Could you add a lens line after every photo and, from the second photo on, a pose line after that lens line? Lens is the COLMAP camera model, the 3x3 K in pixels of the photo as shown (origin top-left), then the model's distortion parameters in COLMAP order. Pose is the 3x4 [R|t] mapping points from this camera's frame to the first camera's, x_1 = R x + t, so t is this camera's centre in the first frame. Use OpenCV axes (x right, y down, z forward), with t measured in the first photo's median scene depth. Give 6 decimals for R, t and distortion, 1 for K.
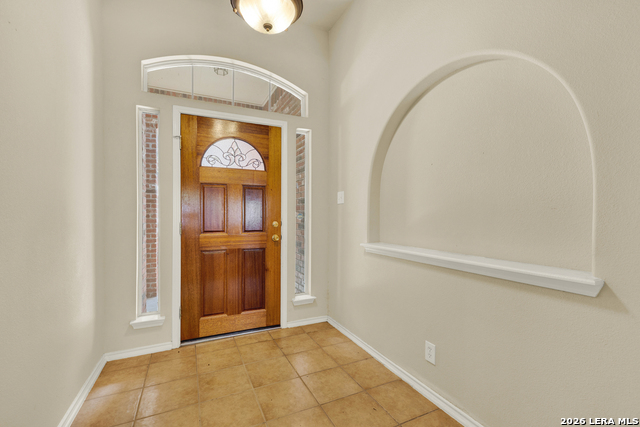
lens RADIAL K [[275.2, 0, 317.9], [0, 275.2, 215.9], [0, 0, 1]] dist [0.008044, 0.000065]
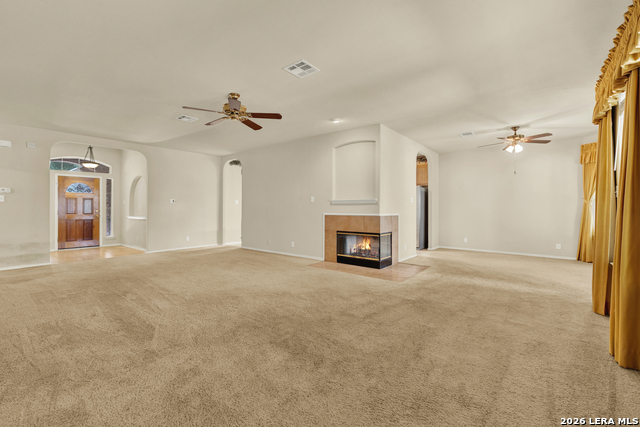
lens RADIAL K [[275.2, 0, 323.4], [0, 275.2, 211.3], [0, 0, 1]] dist [0.008044, 0.000065]
pose [[0.898748, -0.002809, 0.438456, 0.707372], [-0.000936, 0.999965, 0.008326, 0.005761], [-0.438464, -0.007893, 0.898714, -2.666904]]
